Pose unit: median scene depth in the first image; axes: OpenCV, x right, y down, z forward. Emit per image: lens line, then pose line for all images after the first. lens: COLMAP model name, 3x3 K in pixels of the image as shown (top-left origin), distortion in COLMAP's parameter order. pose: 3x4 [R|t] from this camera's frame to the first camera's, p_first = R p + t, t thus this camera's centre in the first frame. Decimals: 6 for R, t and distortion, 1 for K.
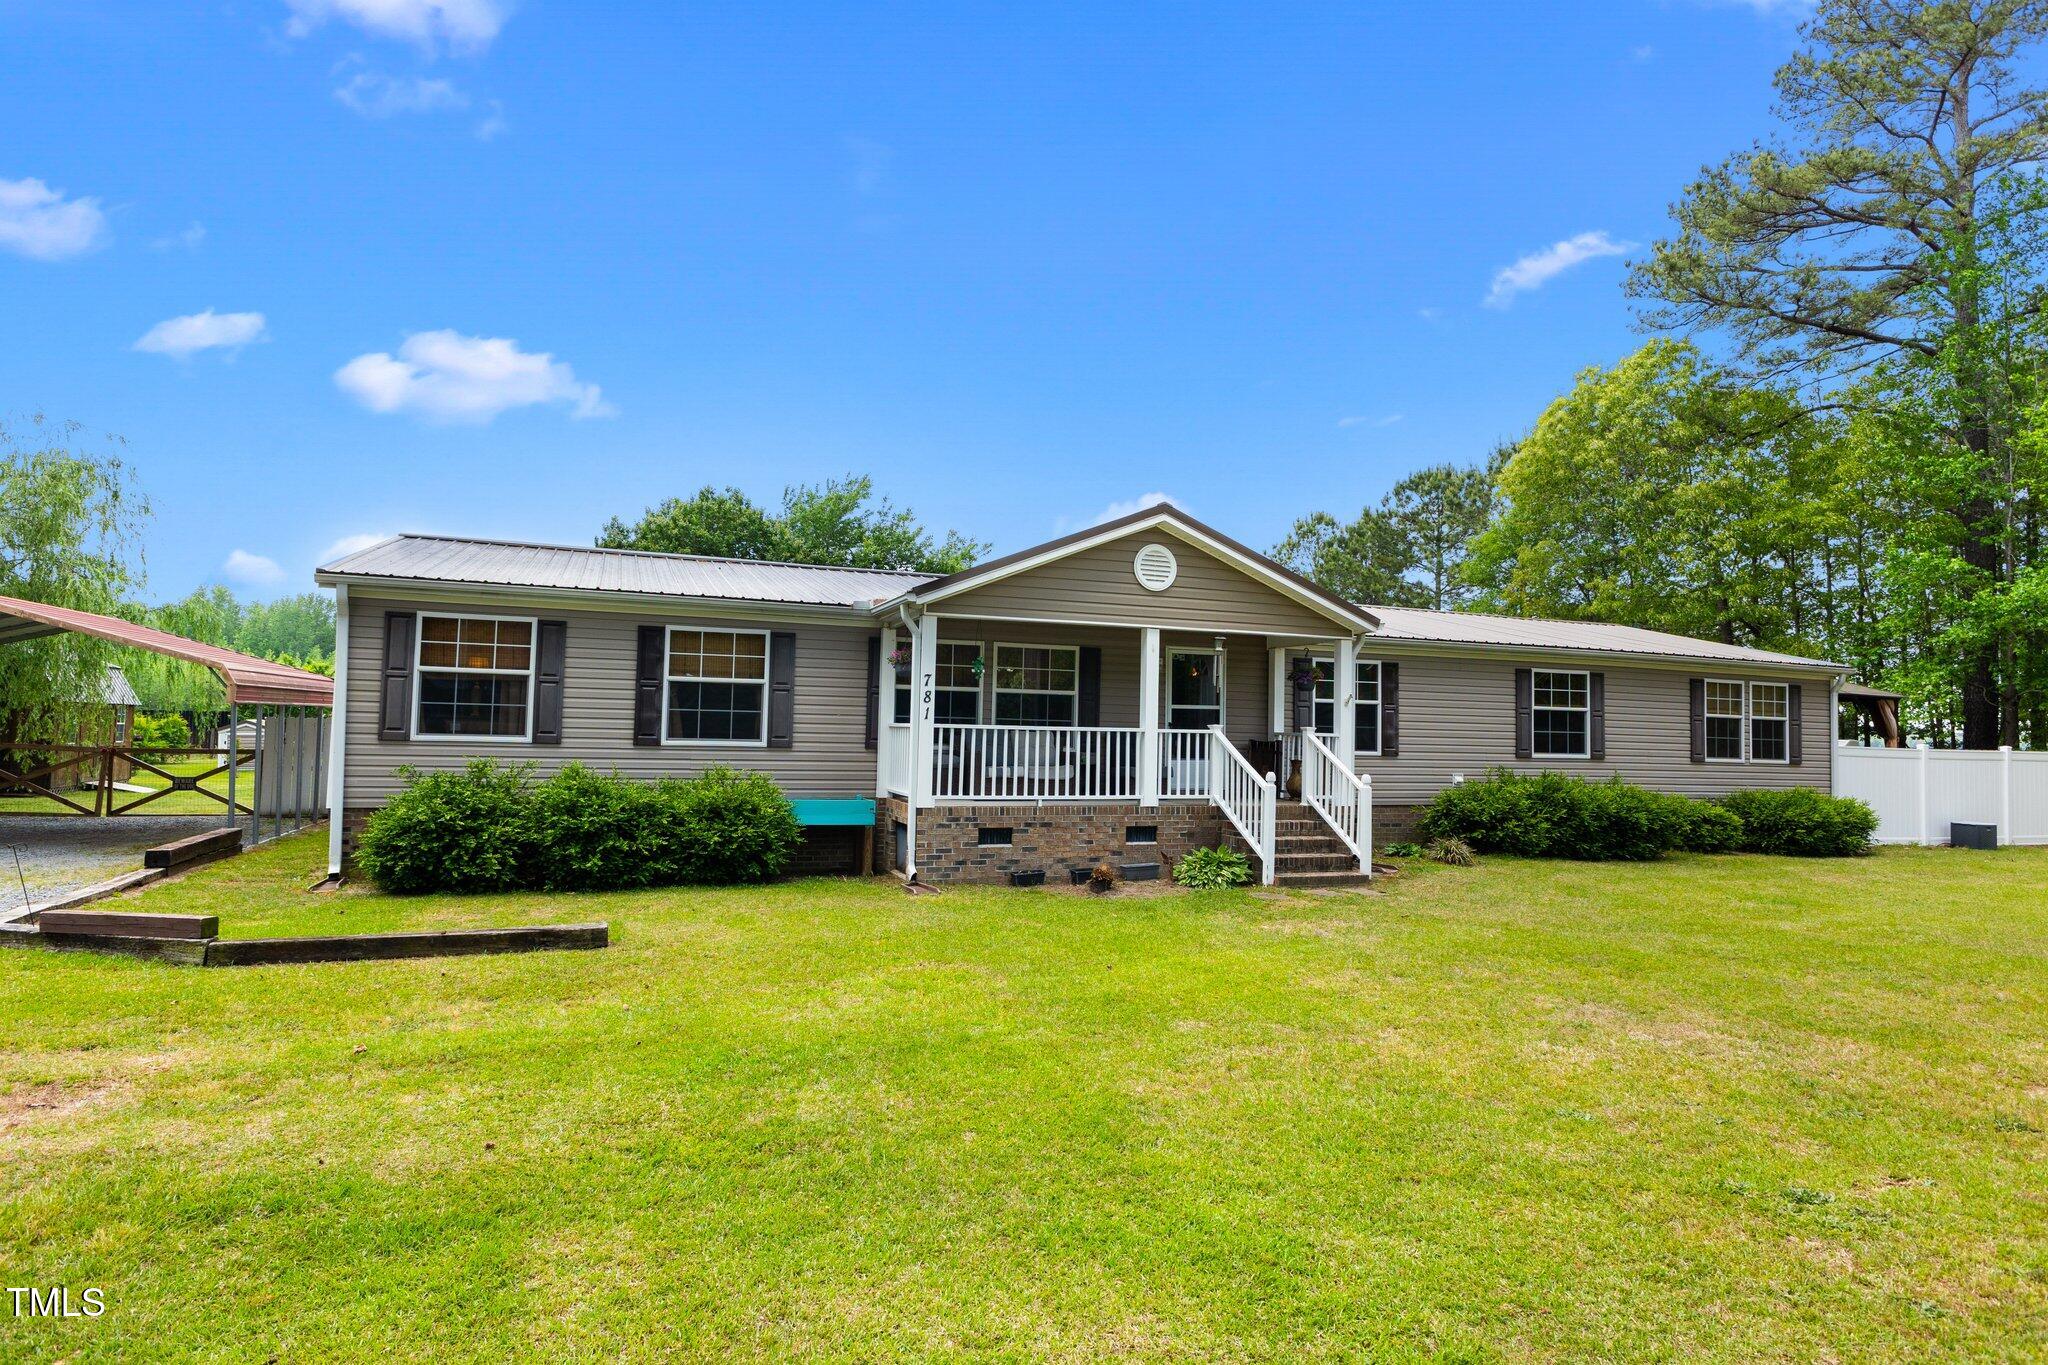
lens RADIAL K [[1132.8, 0, 1024.0], [0, 1132.8, 682.5], [0, 0, 1]] dist [0.001589, 0.000589]
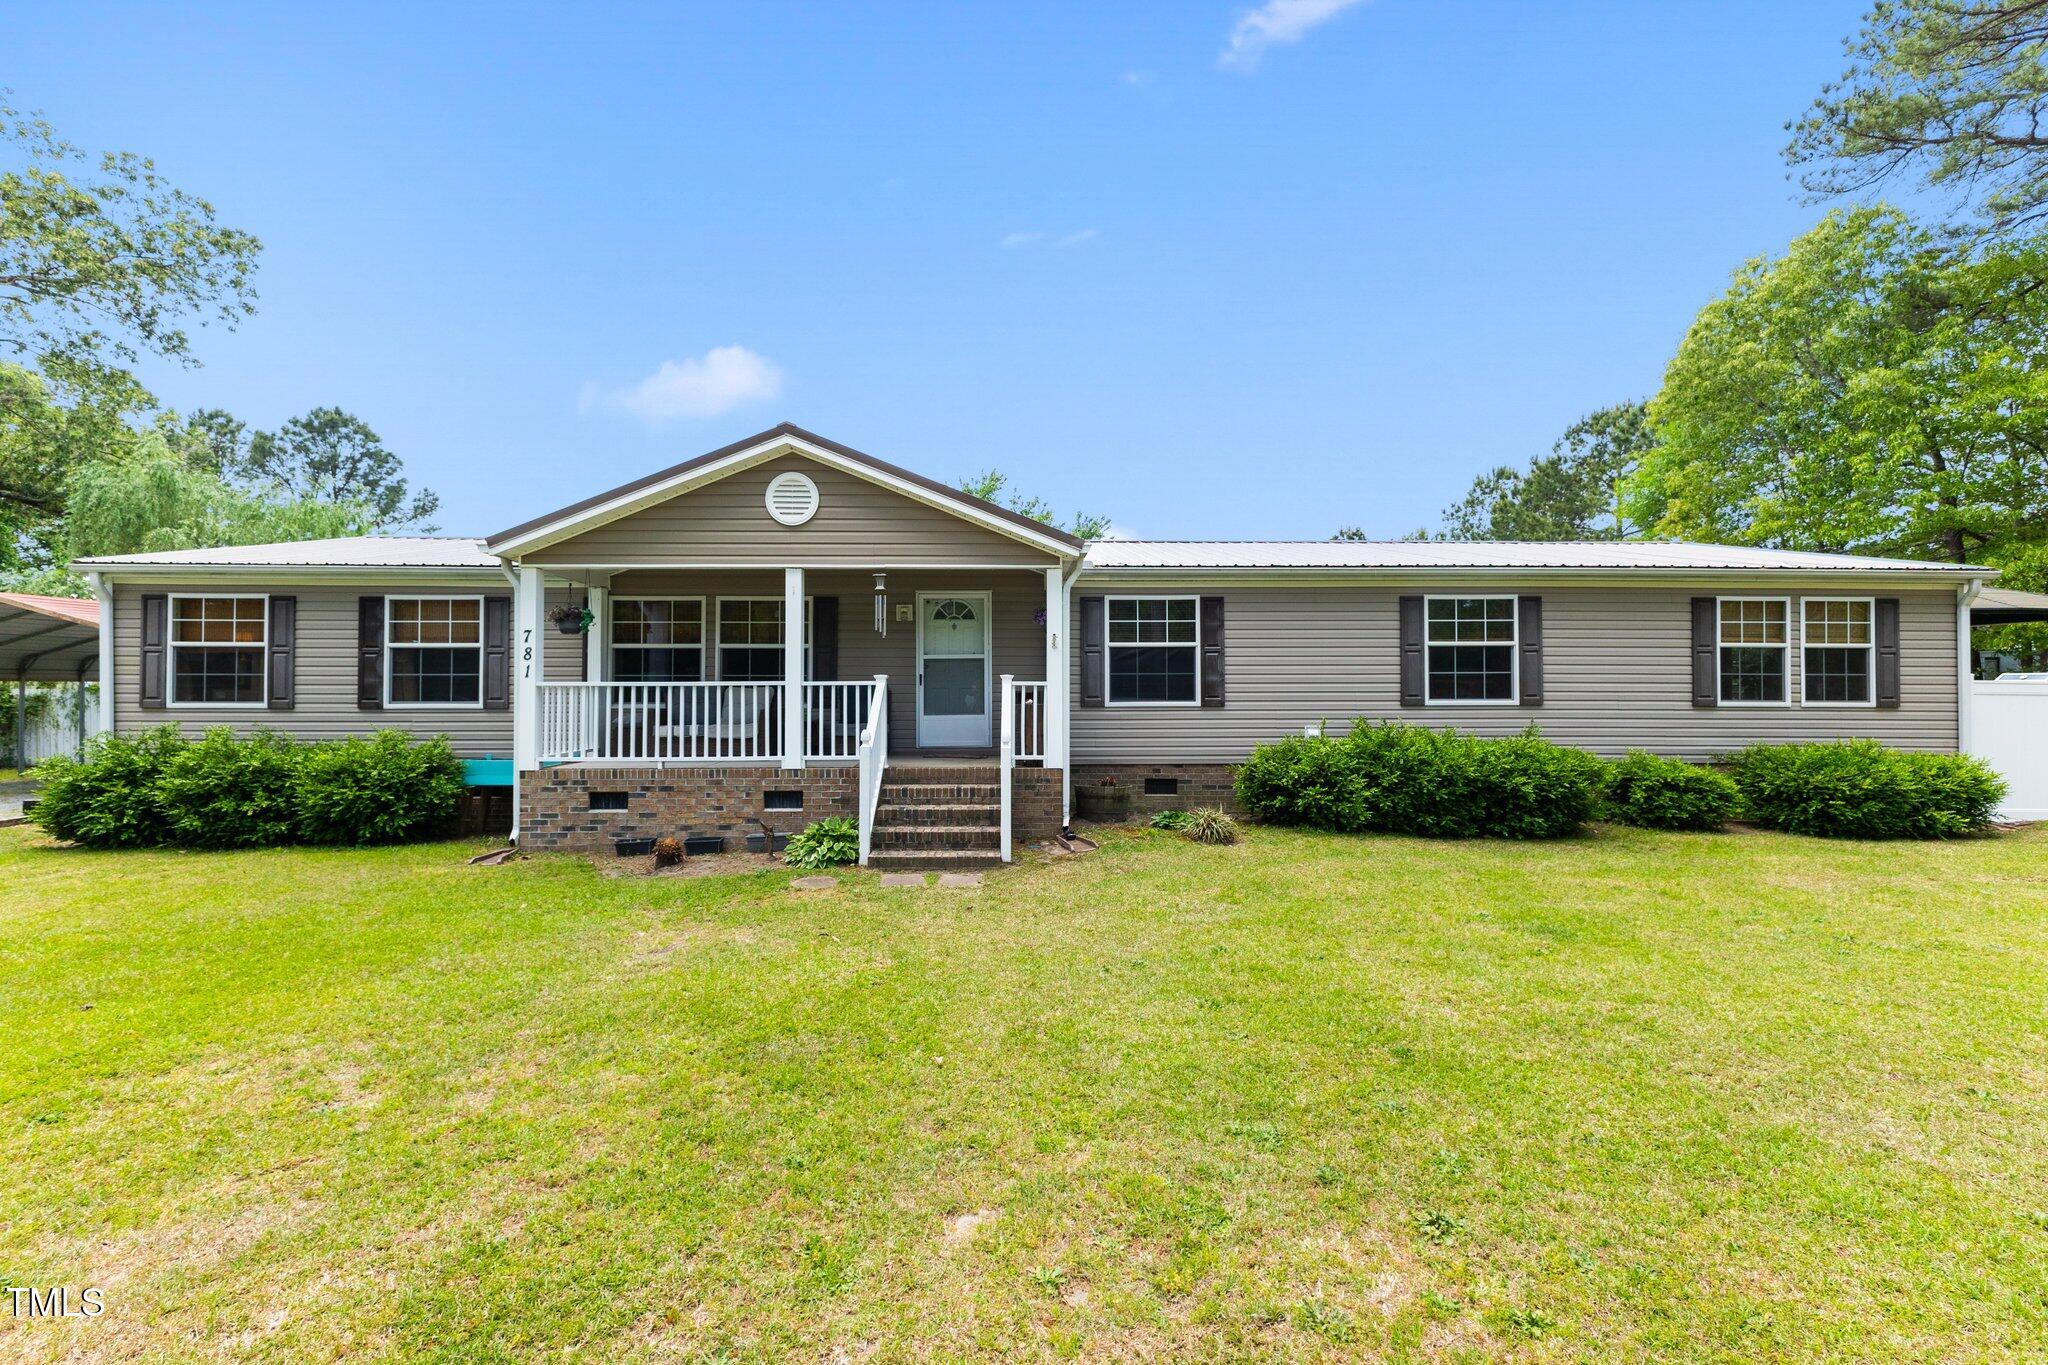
lens RADIAL K [[882.1, 0, 1024.0], [0, 882.1, 682.5], [0, 0, 1]] dist [0.011108, 0.000075]
pose [[0.943226, -0.024964, -0.331211, 0.465177], [0.036461, 0.998927, 0.028544, 0.025941], [0.330143, -0.038999, 0.943125, 0.370228]]
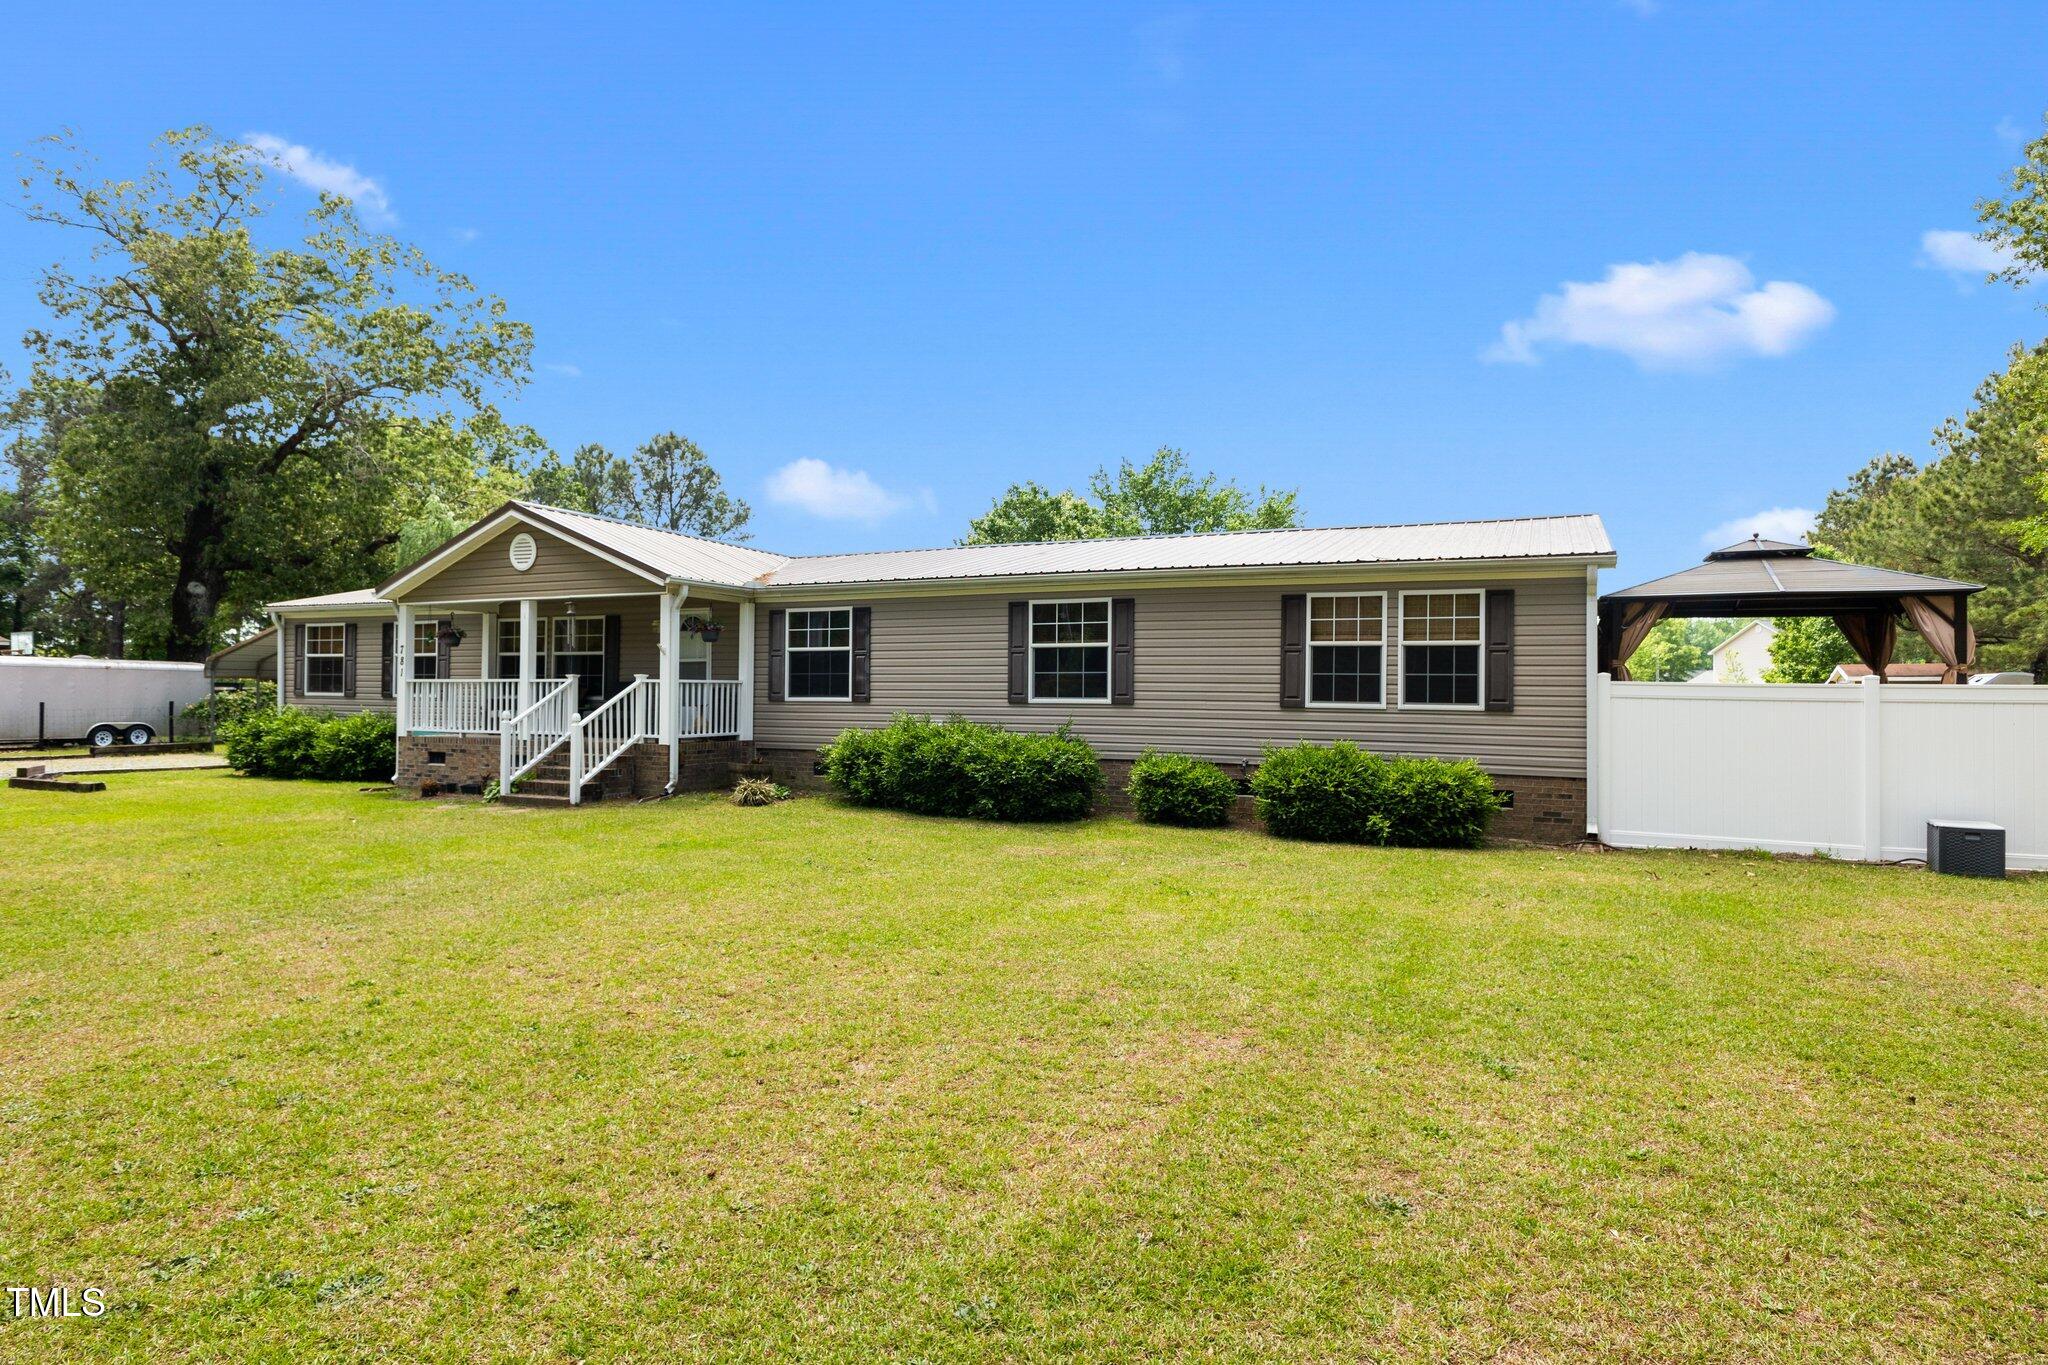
lens RADIAL K [[1132.8, 0, 1024.0], [0, 1132.8, 682.5], [0, 0, 1]] dist [0.001589, 0.000589]
pose [[0.697672, -0.022143, -0.716075, 1.288722], [0.042176, 0.999058, 0.010199, 0.050083], [0.715175, -0.037317, 0.697949, 0.465589]]
